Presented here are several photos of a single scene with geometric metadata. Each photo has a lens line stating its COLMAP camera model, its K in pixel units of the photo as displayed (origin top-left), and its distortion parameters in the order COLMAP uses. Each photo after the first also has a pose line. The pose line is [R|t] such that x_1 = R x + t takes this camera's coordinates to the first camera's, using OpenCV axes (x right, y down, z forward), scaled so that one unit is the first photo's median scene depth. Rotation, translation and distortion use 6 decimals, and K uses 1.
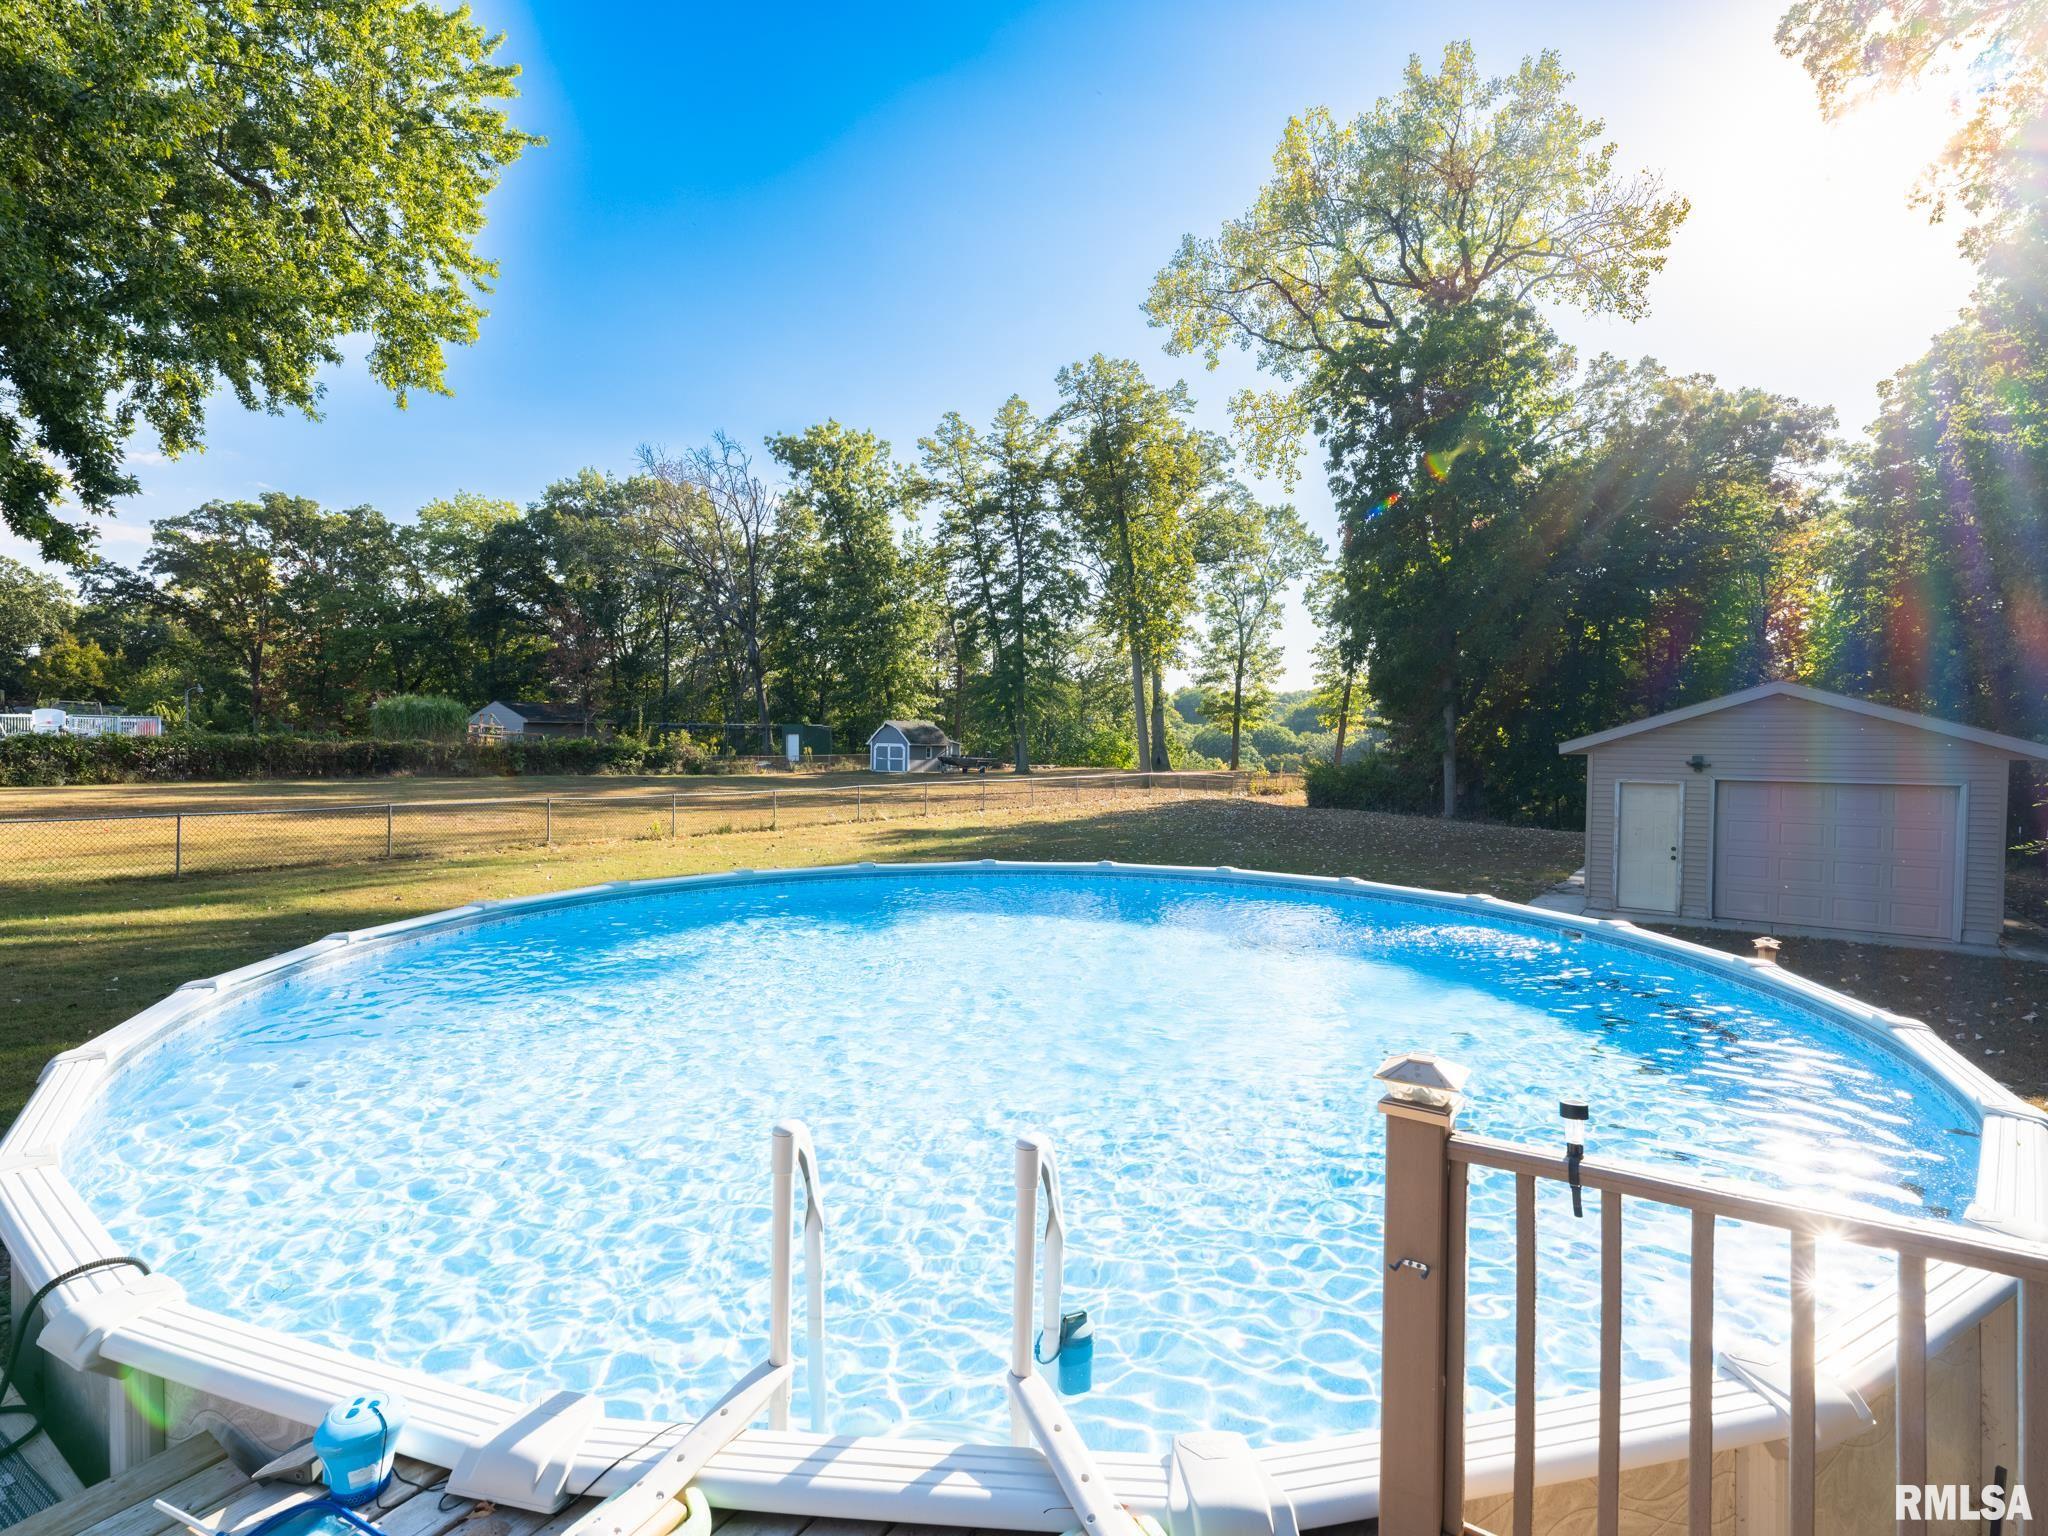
lens RADIAL K [[987.1, 0, 1024.0], [0, 987.1, 768.0], [0, 0, 1]] dist [-0.003481, -0.001198]
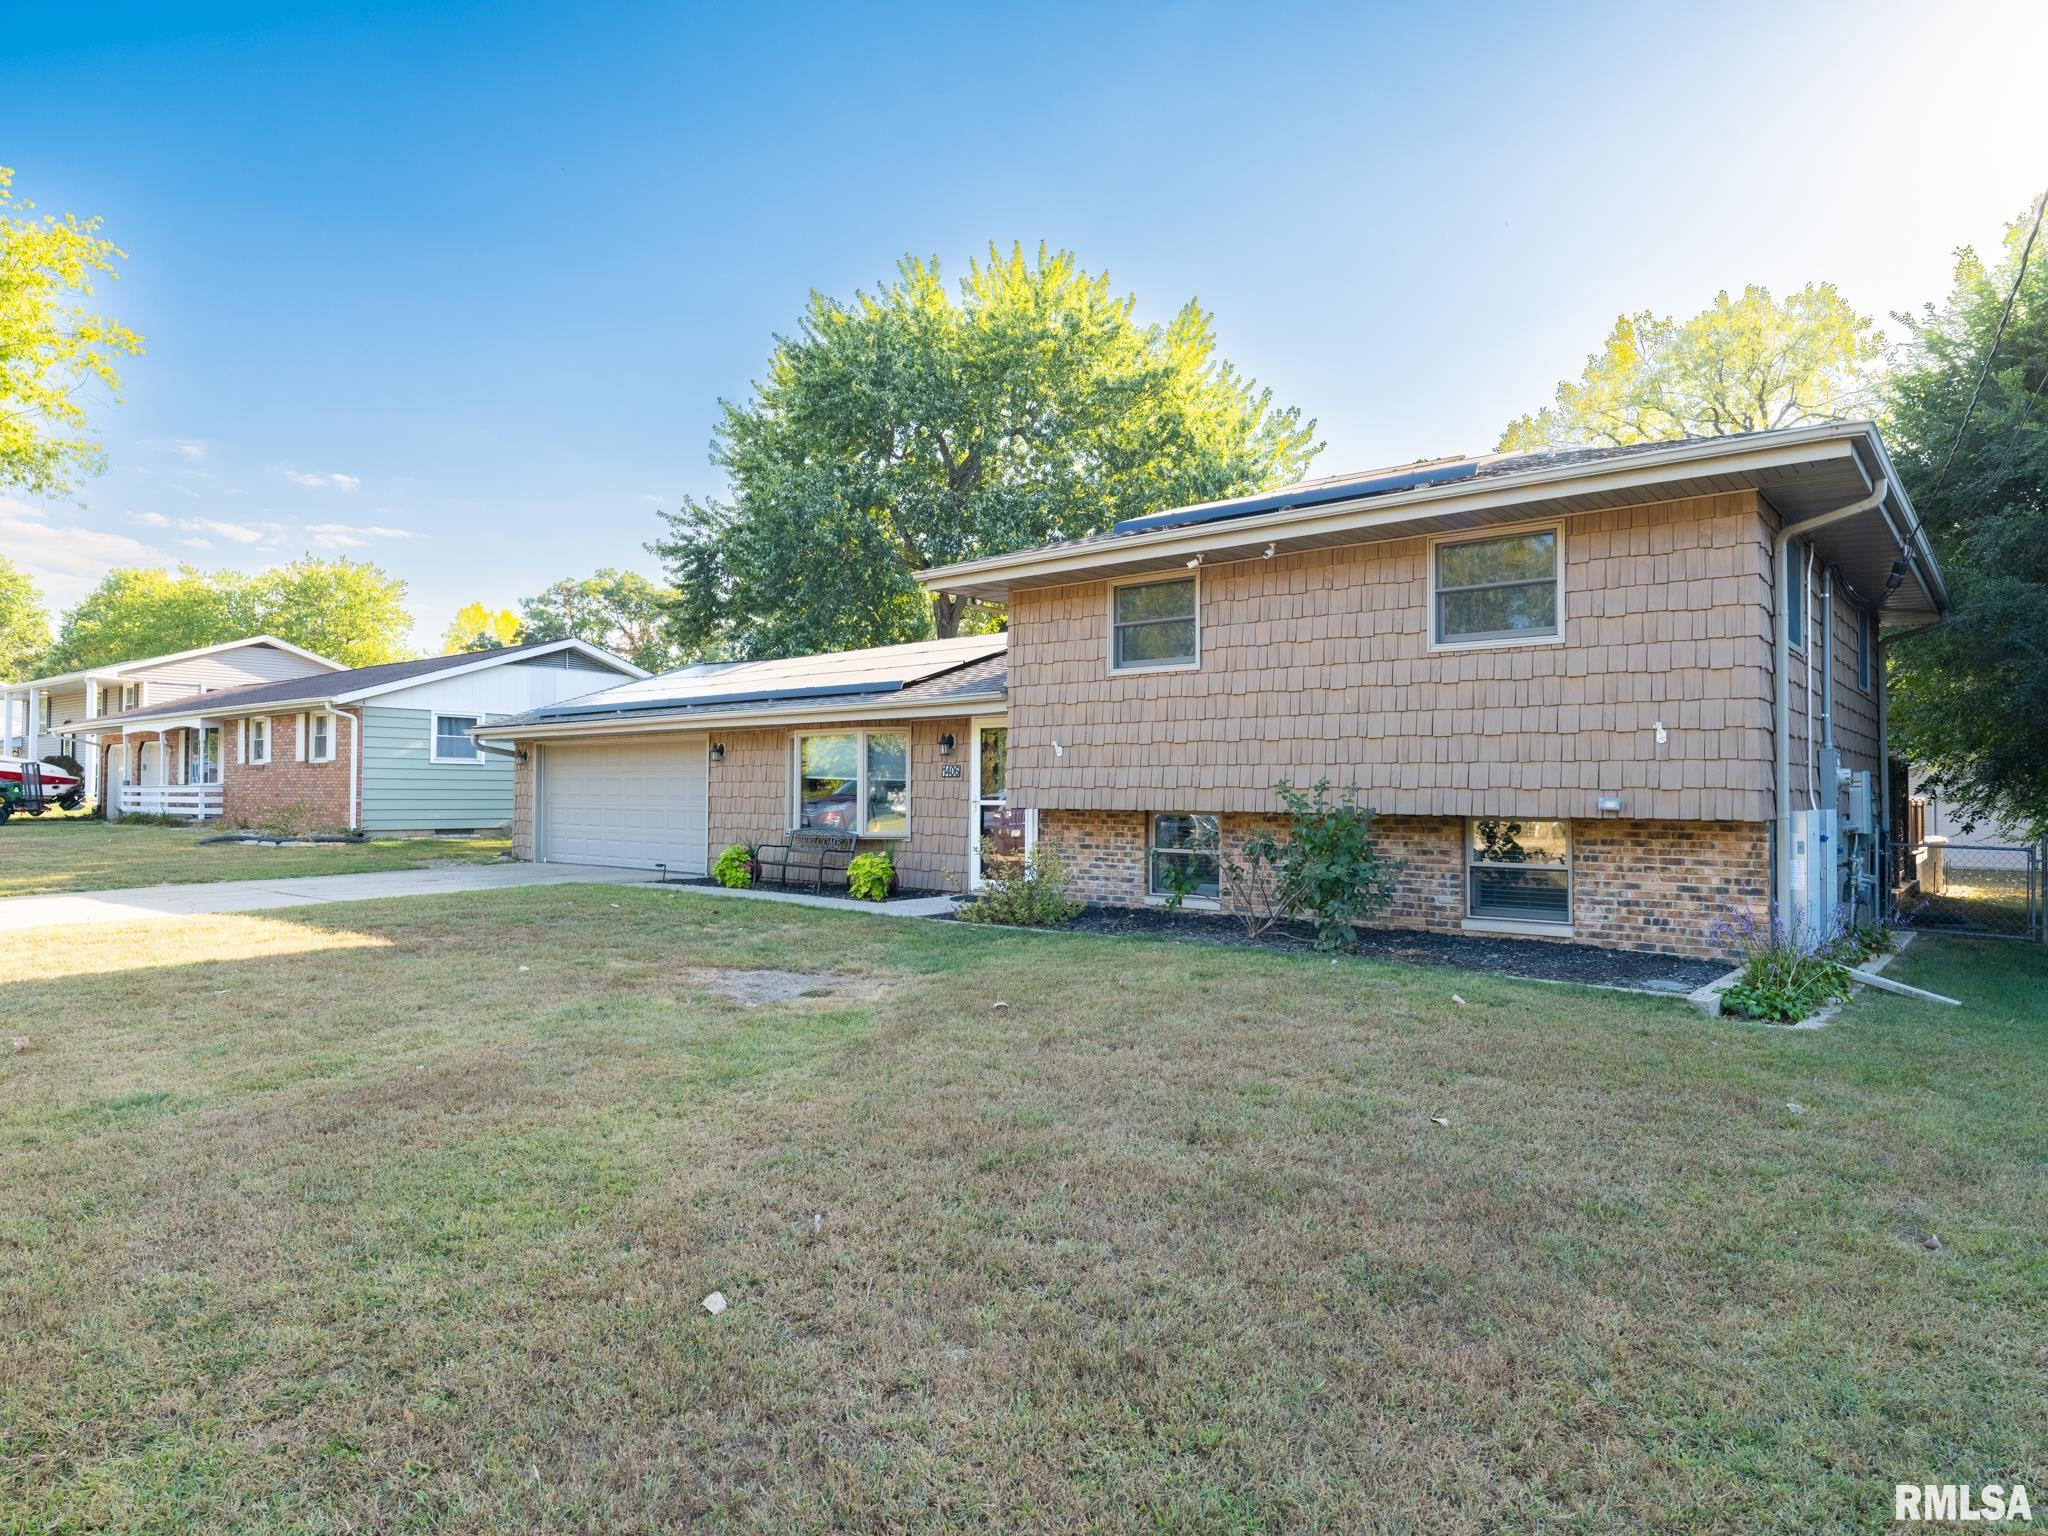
lens RADIAL K [[1180.1, 0, 1024.0], [0, 1180.1, 768.0], [0, 0, 1]] dist [-0.002662, -0.000828]
pose [[0.995061, -0.007901, -0.098953, -0.226647], [0.003259, 0.998890, -0.046981, 0.019646], [0.099215, 0.046426, 0.993982, -0.386057]]
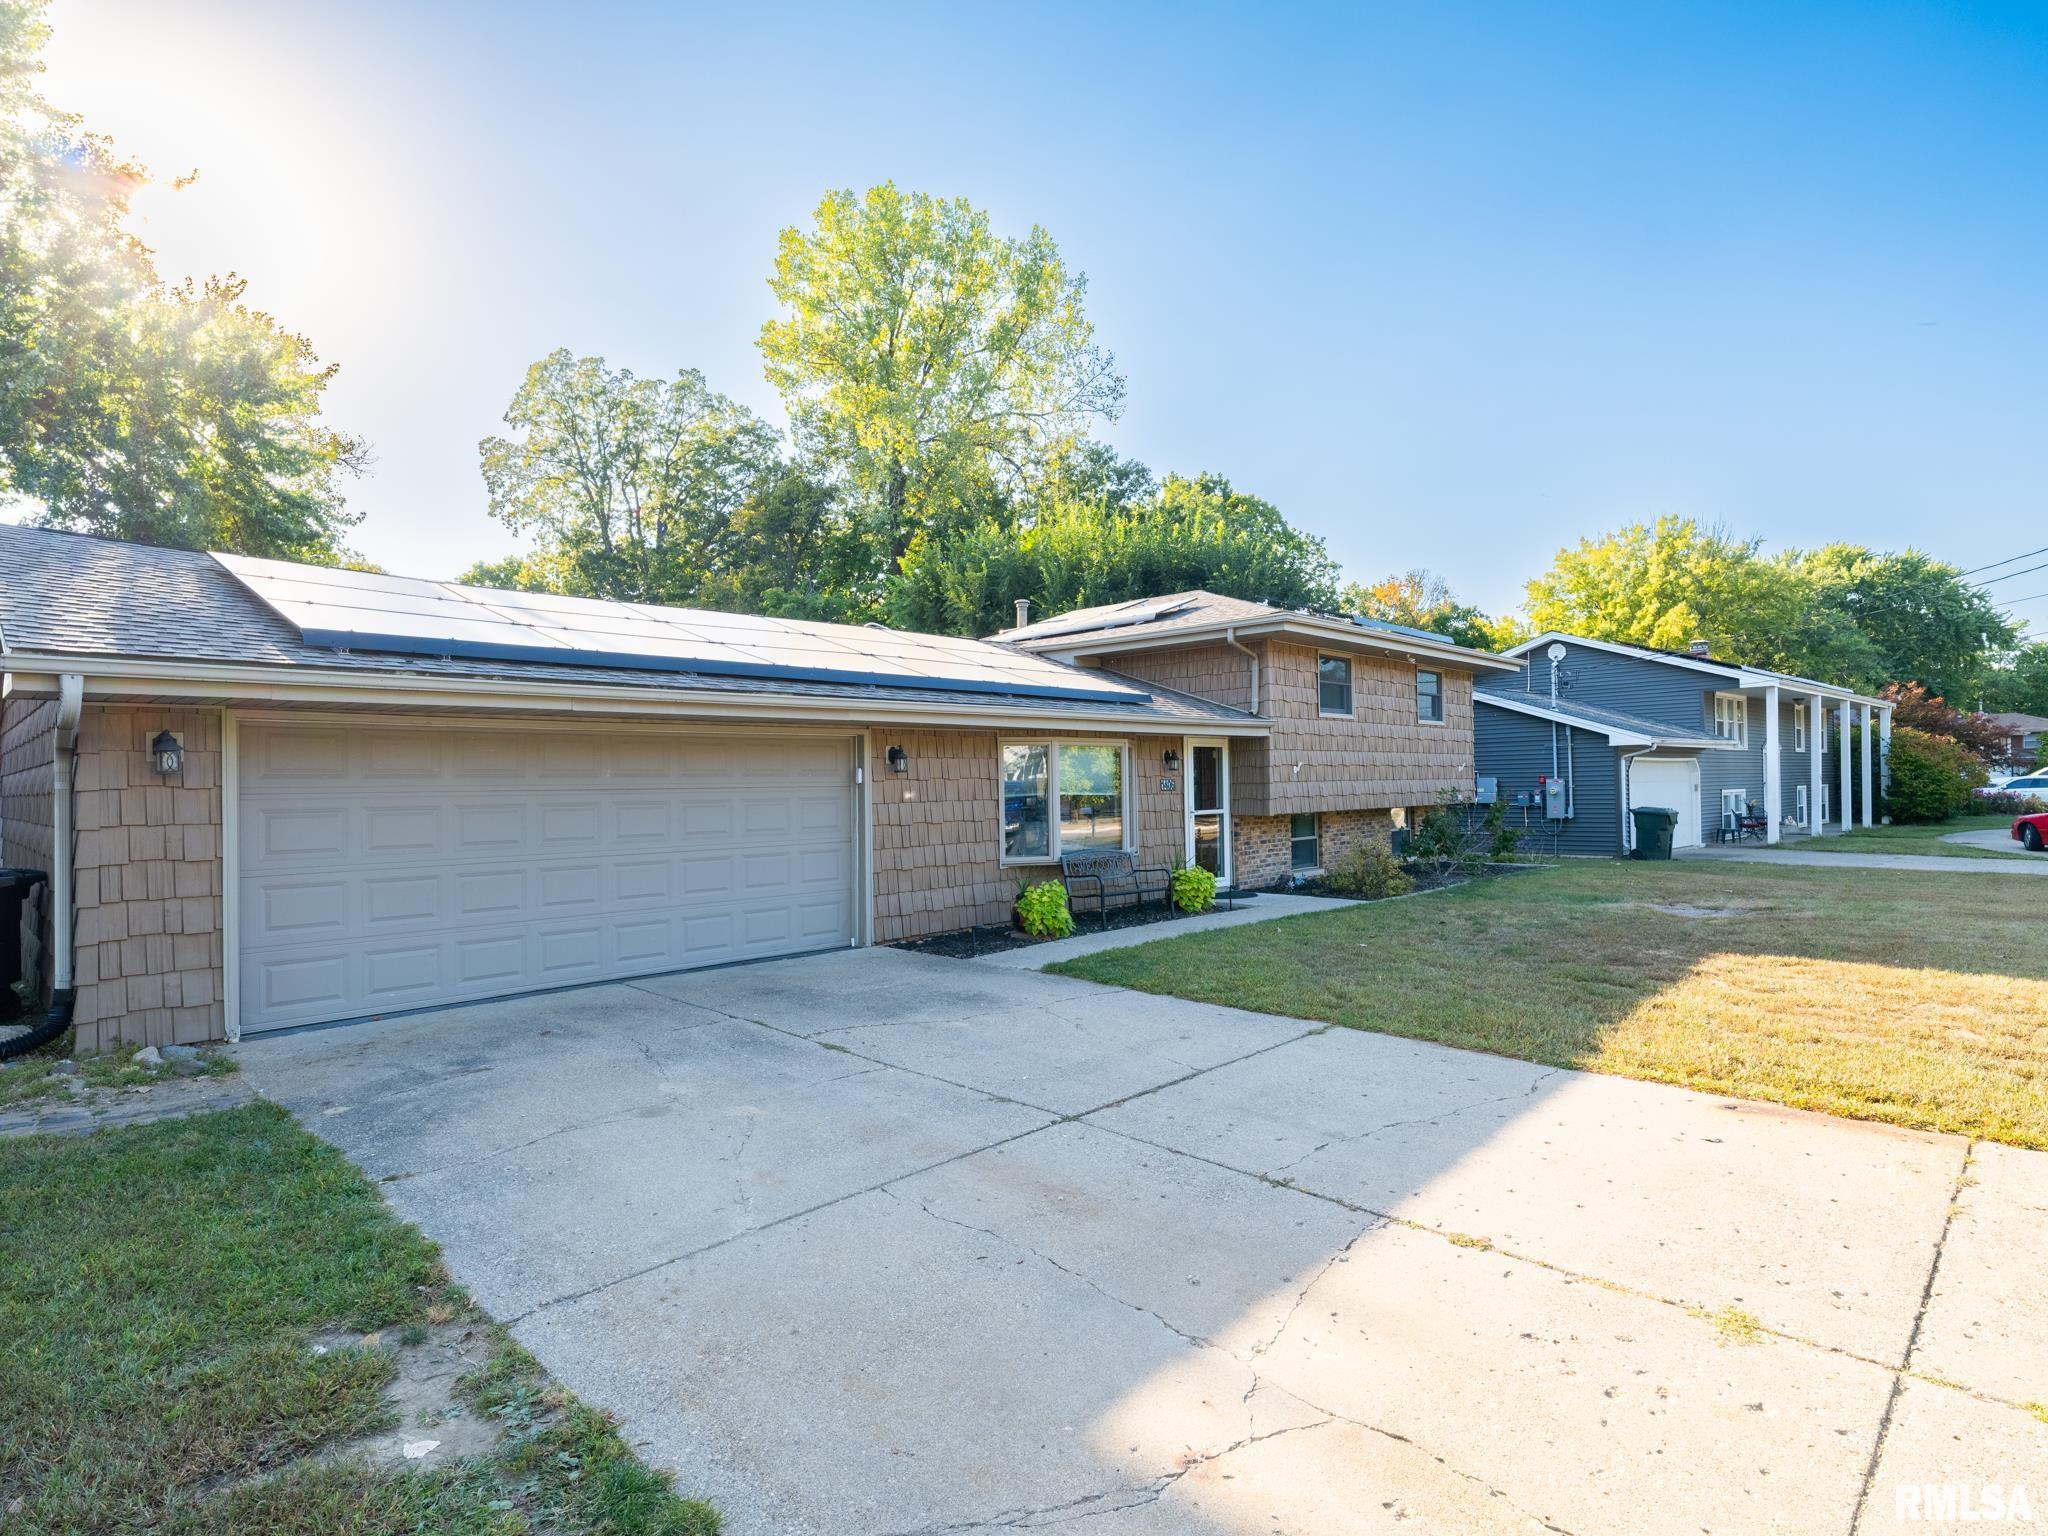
lens RADIAL K [[1071.3, 0, 1024.1], [0, 1071.3, 782.0], [0, 0, 1]] dist [-0.004632, -0.001640]
pose [[0.196624, -0.006614, 0.980457, -0.453489], [0.047420, 0.998871, -0.002772, 0.009338], [-0.979332, 0.047039, 0.196716, -0.199827]]
